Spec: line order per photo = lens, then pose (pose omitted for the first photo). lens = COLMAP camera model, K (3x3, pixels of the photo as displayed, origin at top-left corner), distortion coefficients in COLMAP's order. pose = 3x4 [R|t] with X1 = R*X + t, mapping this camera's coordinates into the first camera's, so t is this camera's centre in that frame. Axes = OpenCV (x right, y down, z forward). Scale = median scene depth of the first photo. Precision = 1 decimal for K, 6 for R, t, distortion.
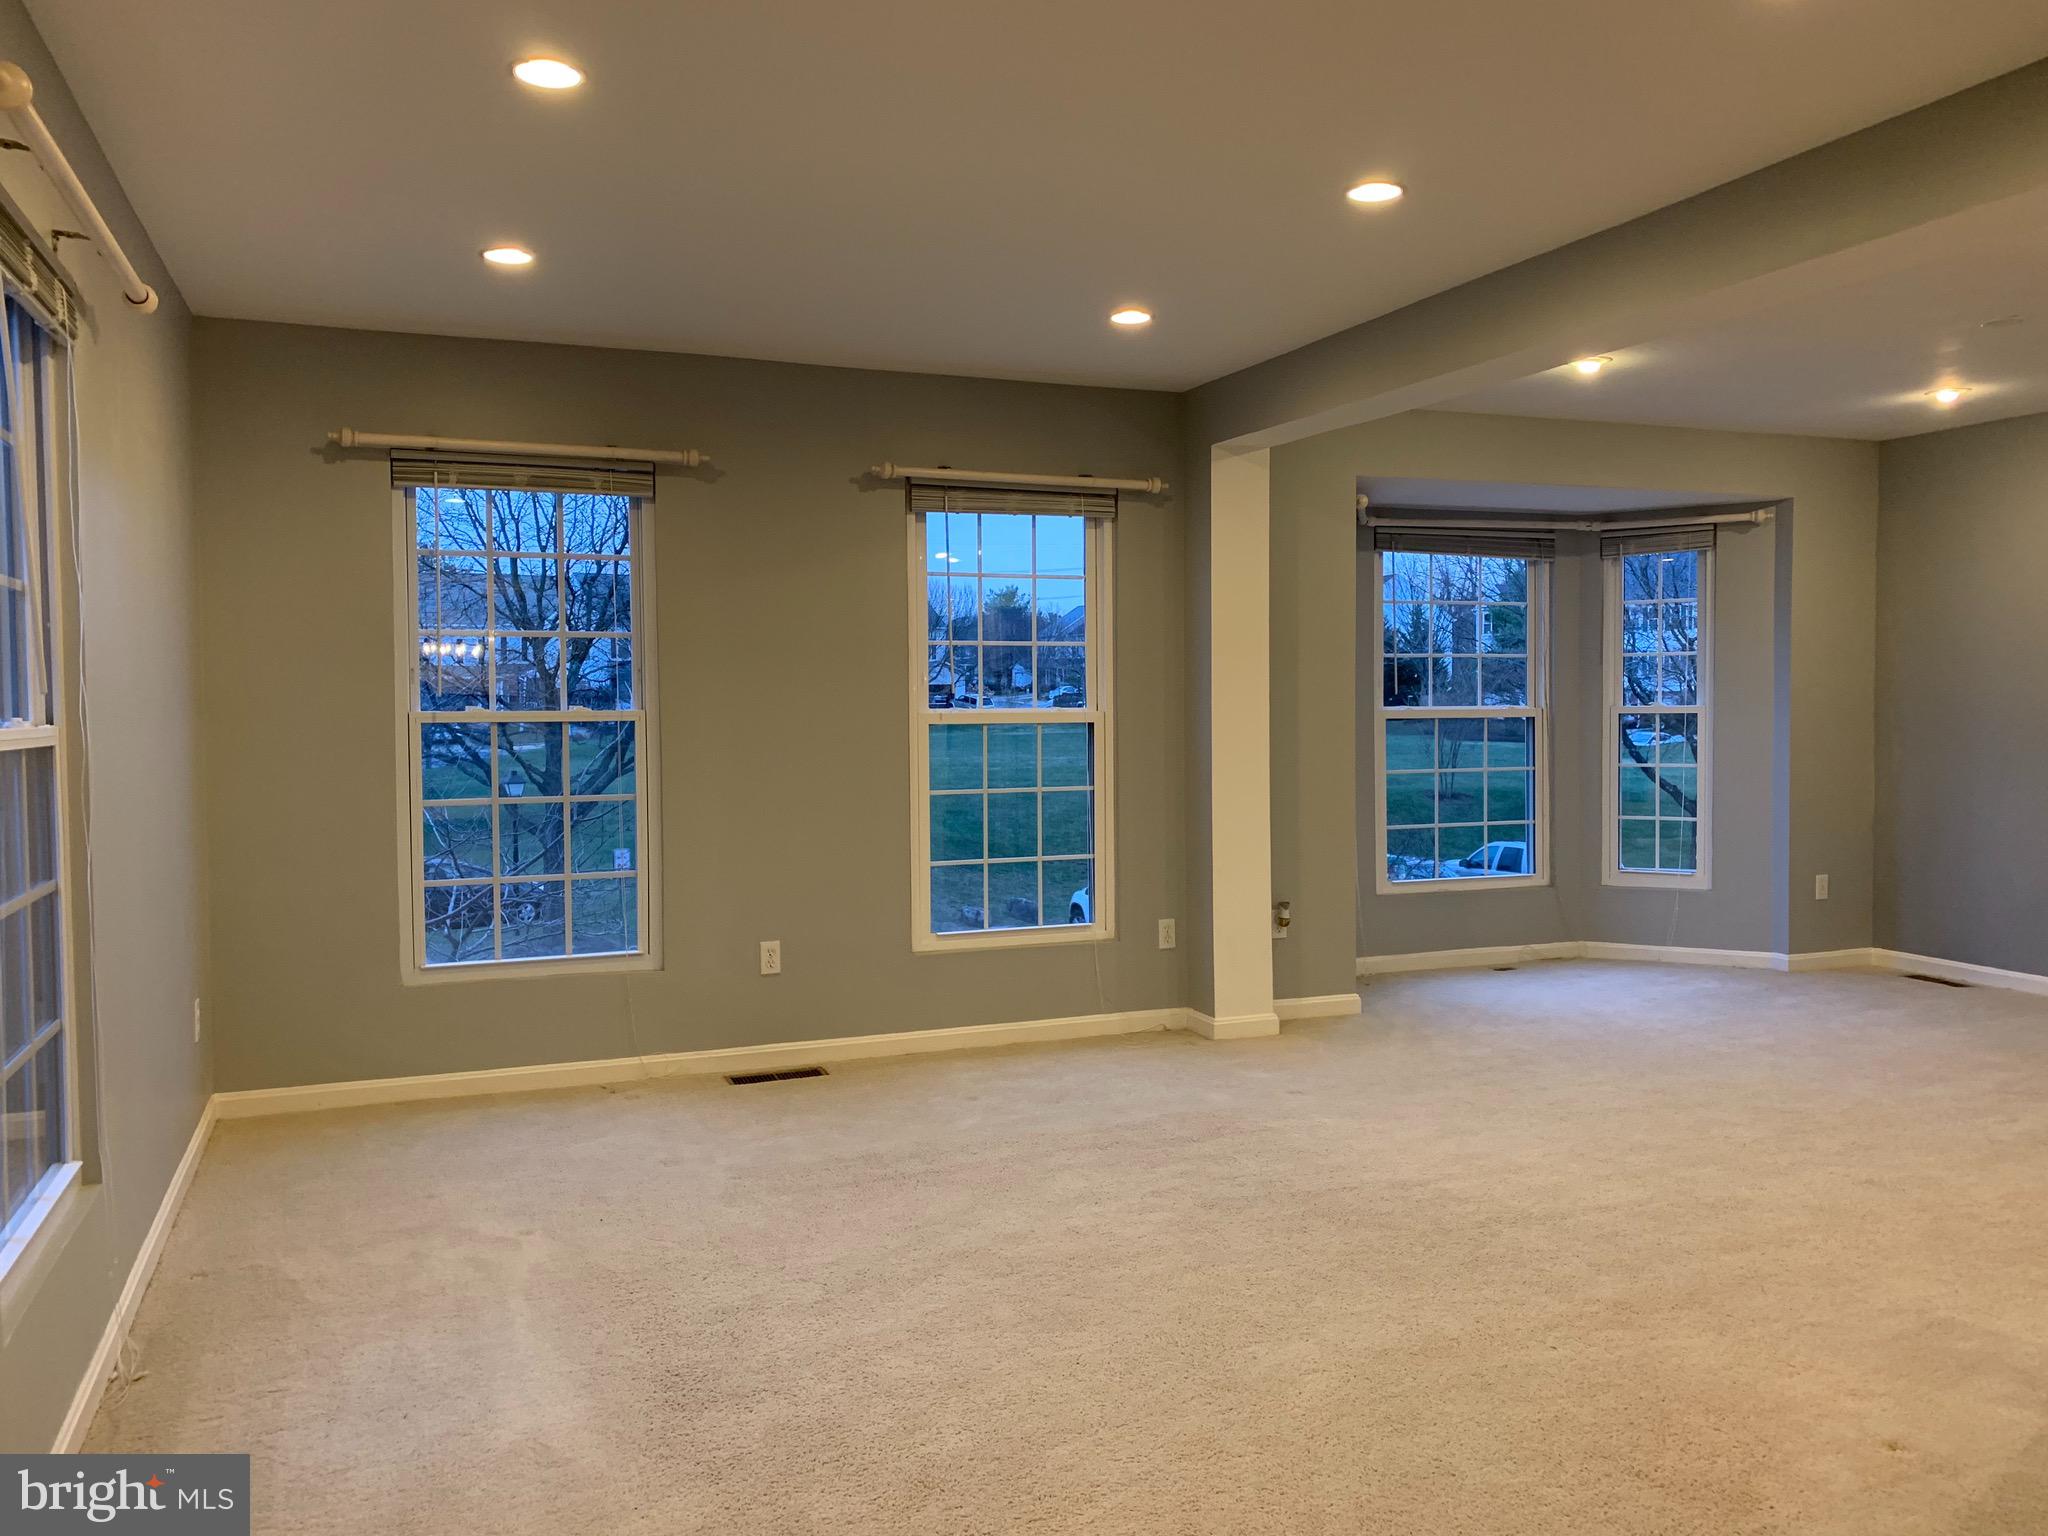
lens RADIAL K [[1562.8, 0, 1037.8], [0, 1562.8, 713.3], [0, 0, 1]] dist [0.057481, -0.065872]
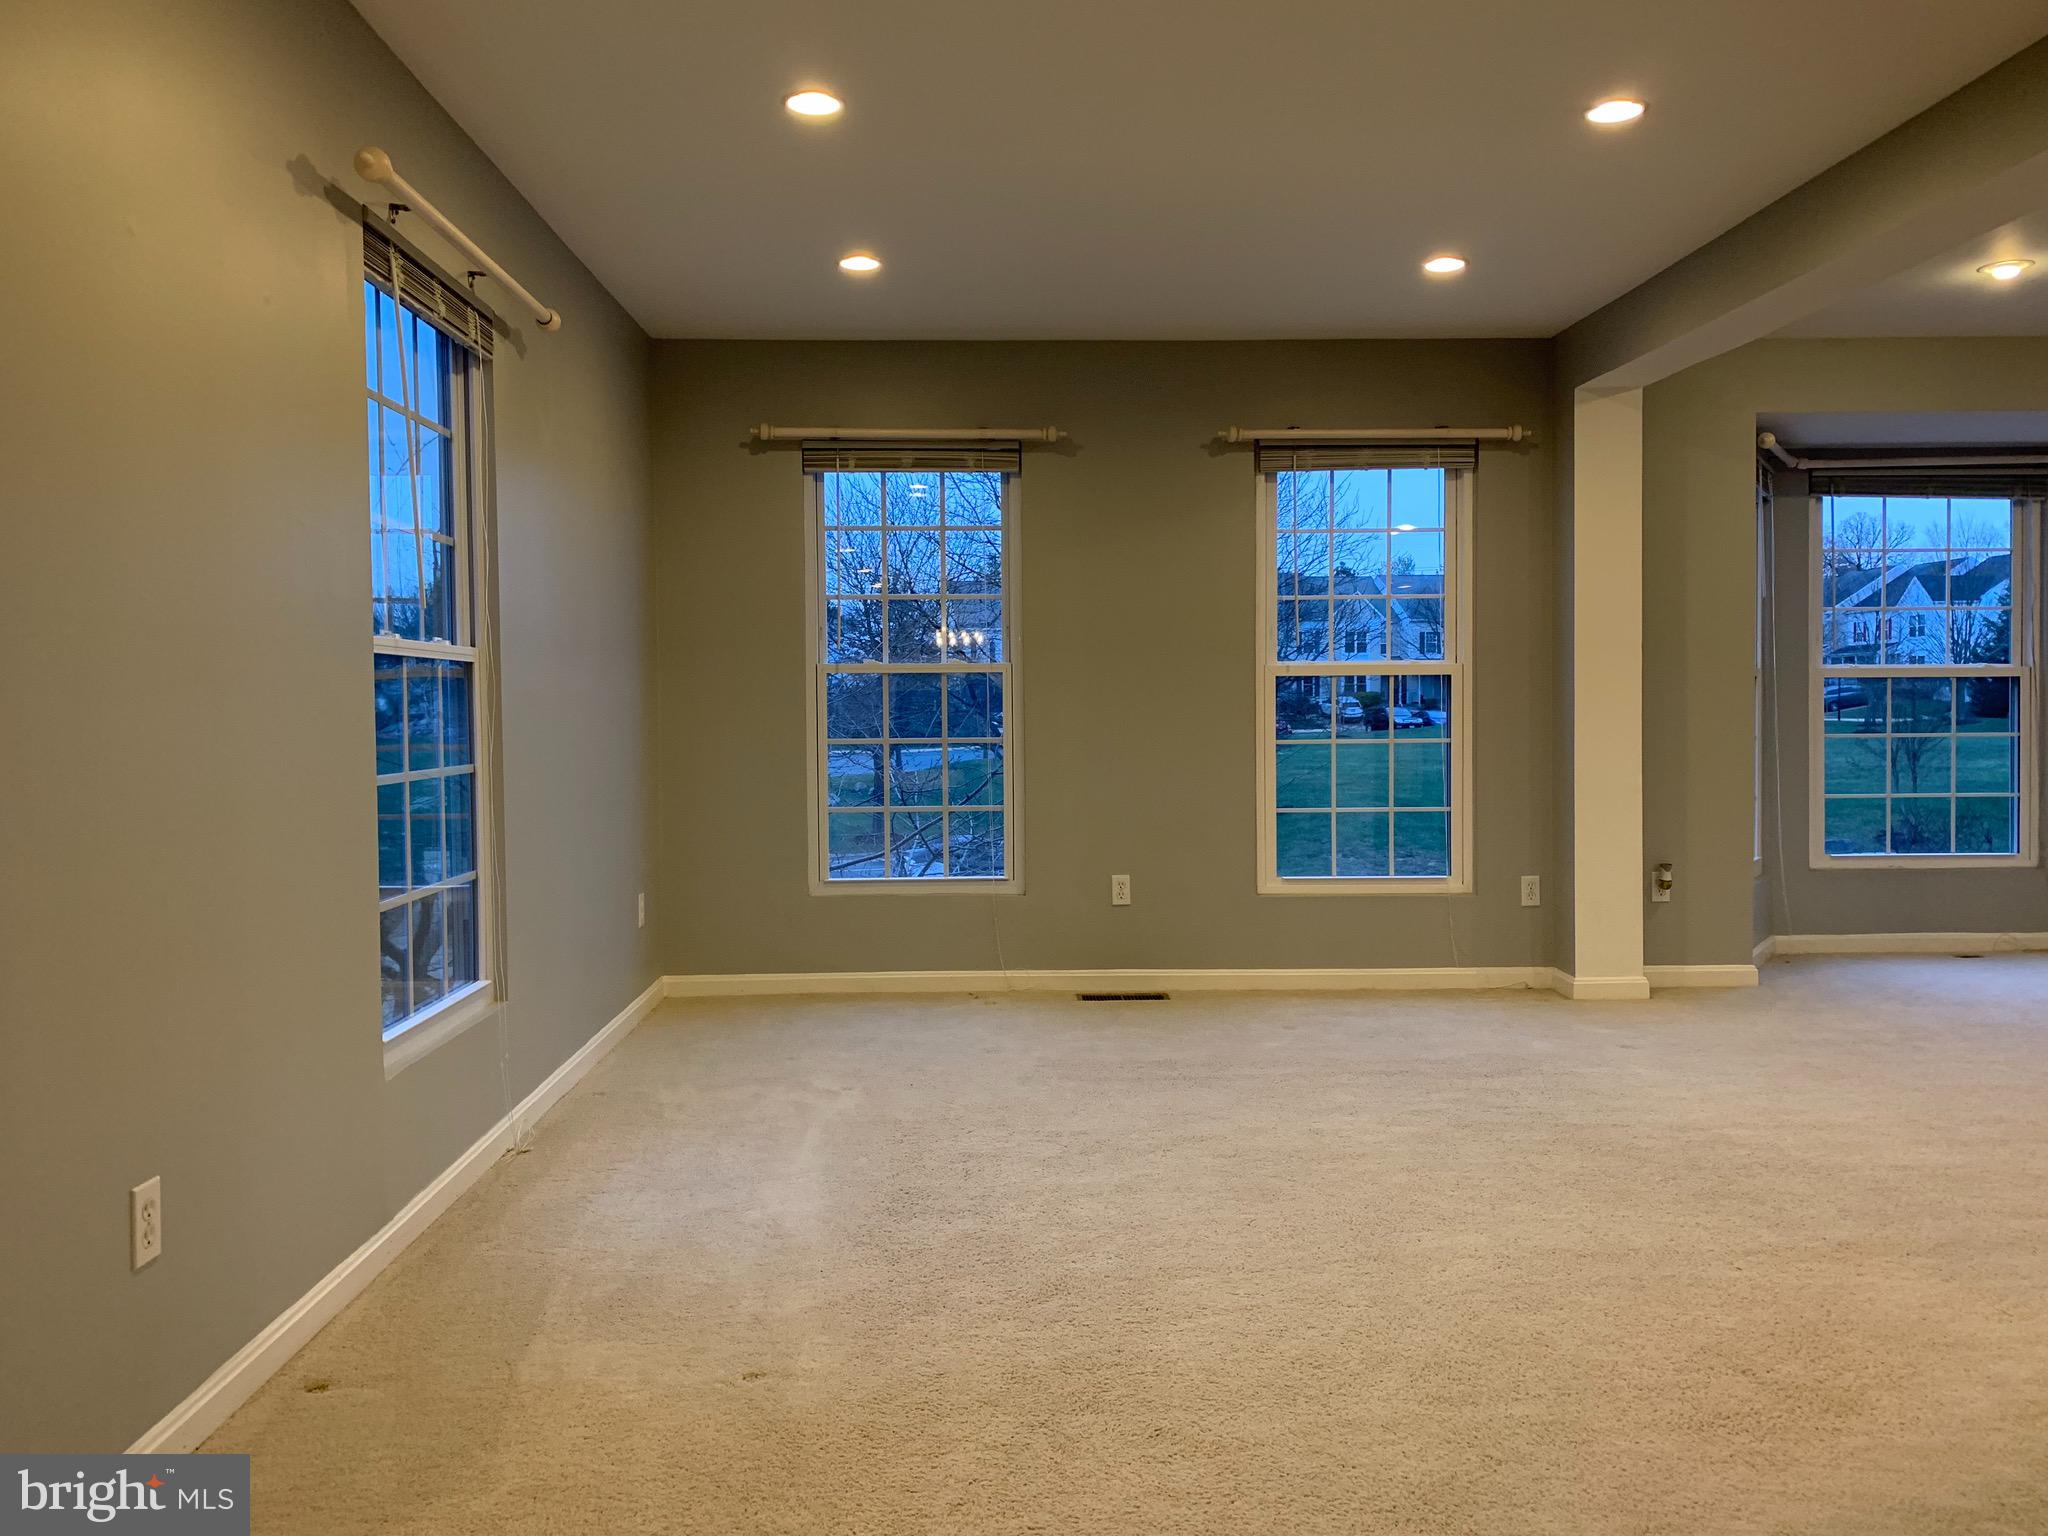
lens RADIAL K [[1562.8, 0, 1031.6], [0, 1562.8, 703.2], [0, 0, 1]] dist [0.057481, -0.065872]
pose [[0.939671, -0.001448, -0.342078, 0.139185], [-0.000598, 0.999983, -0.005876, 0.032537], [0.342080, 0.005727, 0.939653, -0.038079]]
